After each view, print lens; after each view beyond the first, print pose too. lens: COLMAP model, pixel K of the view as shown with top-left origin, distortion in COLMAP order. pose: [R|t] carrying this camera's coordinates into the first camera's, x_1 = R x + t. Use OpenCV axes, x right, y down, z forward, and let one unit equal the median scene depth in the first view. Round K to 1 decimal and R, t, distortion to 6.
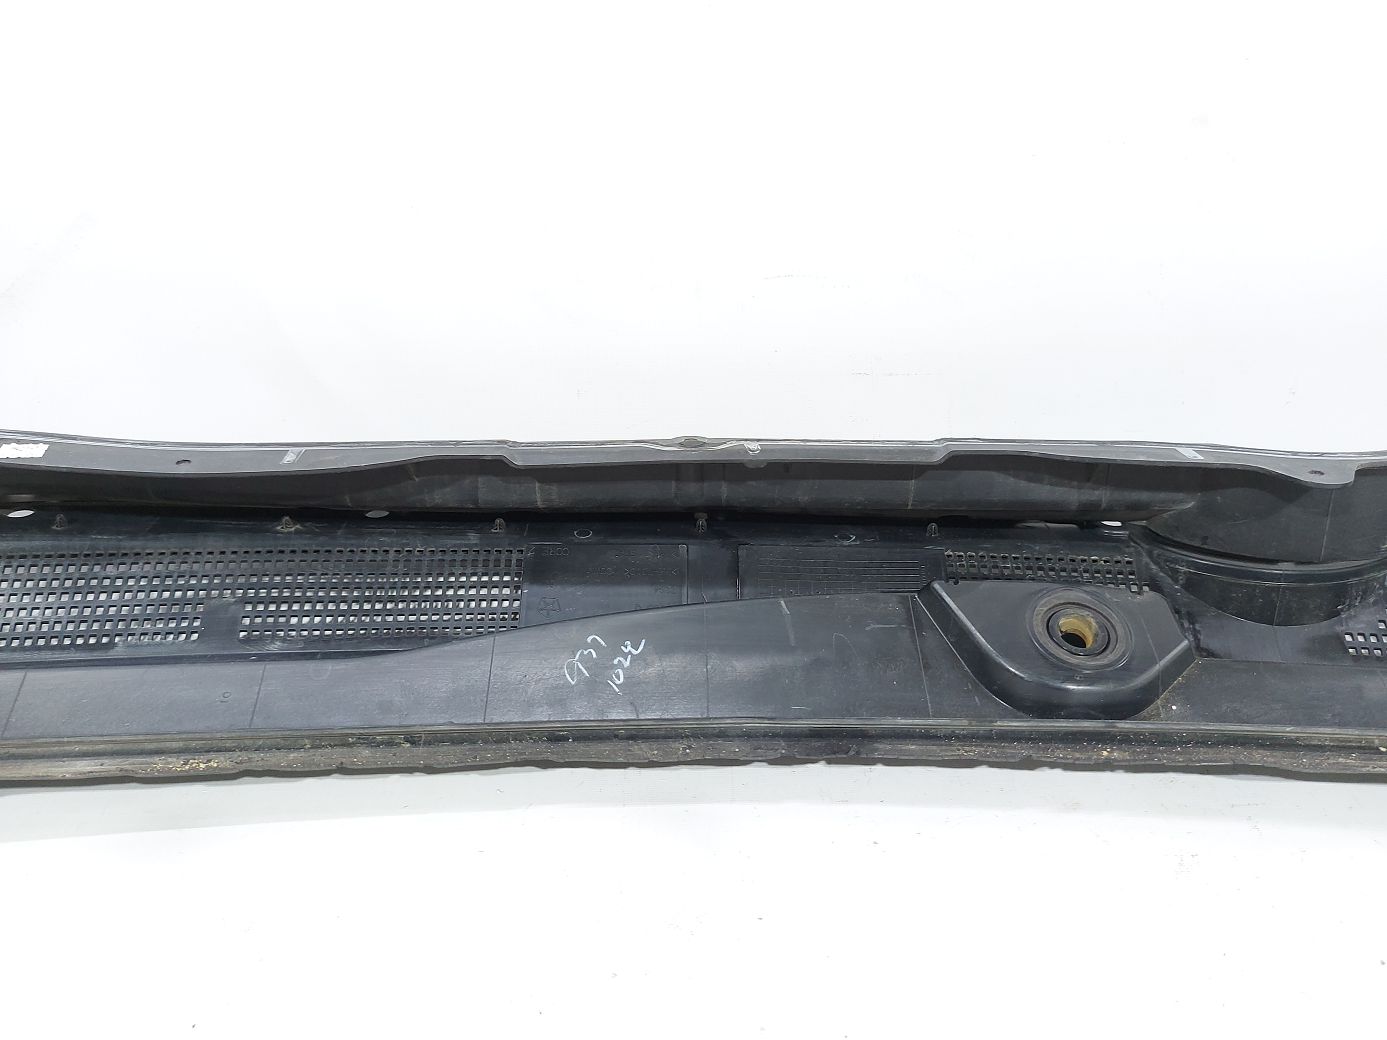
lens RADIAL K [[984.4, 0, 693.5], [0, 984.4, 520.0], [0, 0, 1]] dist [0.076565, -0.109383]
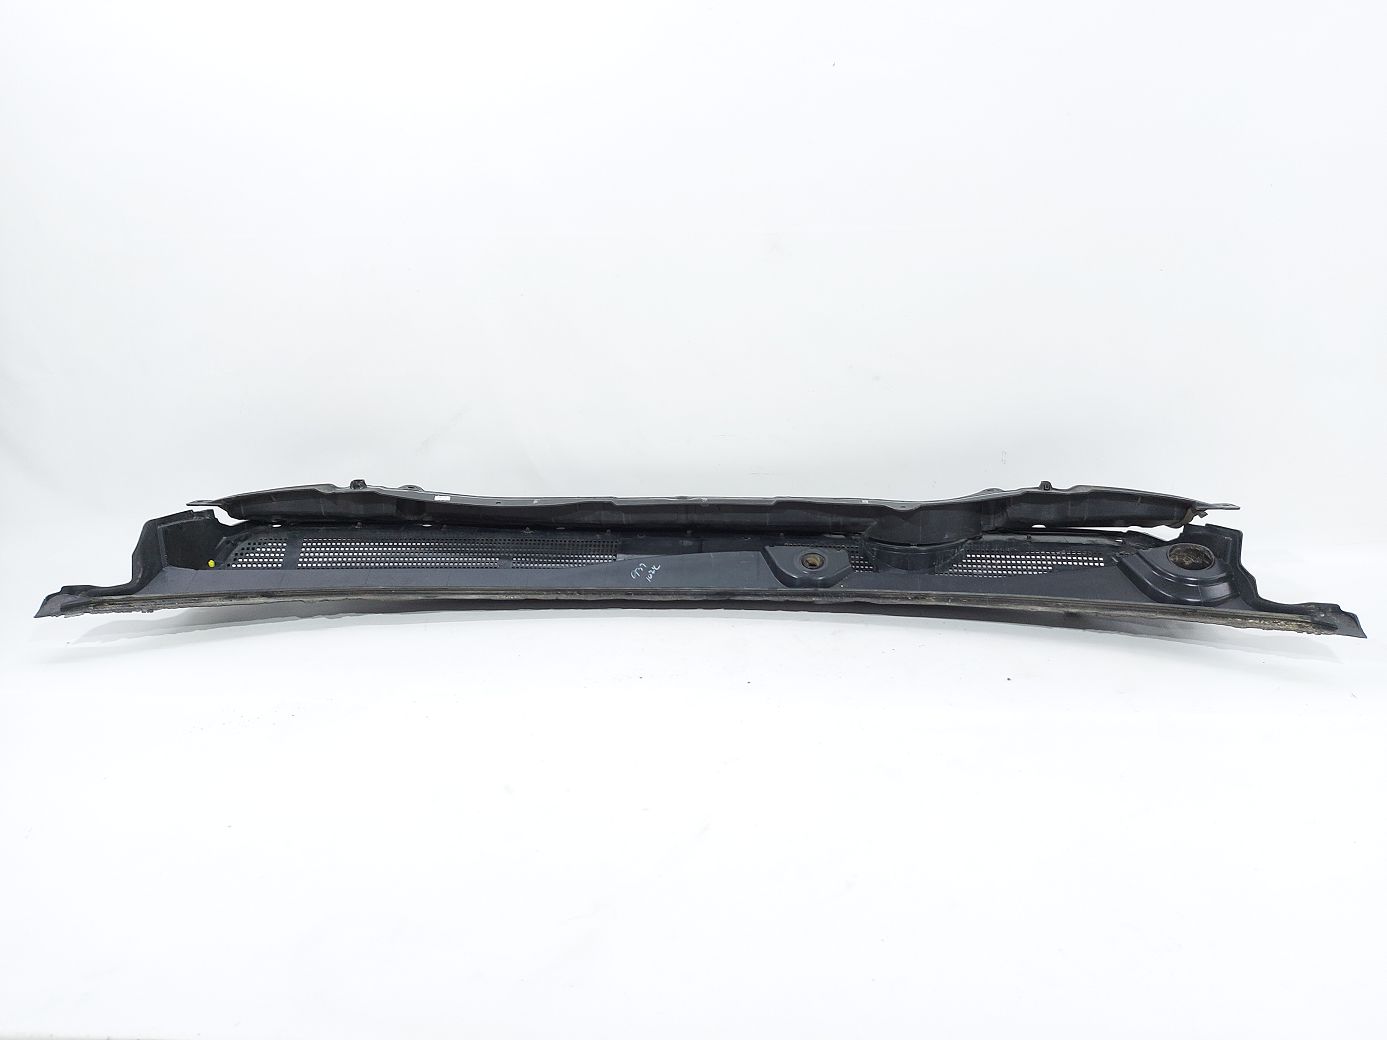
lens RADIAL K [[984.4, 0, 693.5], [0, 984.4, 520.0], [0, 0, 1]] dist [0.076565, -0.109383]
pose [[0.995767, 0.005519, -0.091743, 0.267930], [-0.017146, 0.991826, -0.126437, 0.309683], [0.090295, 0.127475, 0.987723, -1.573938]]
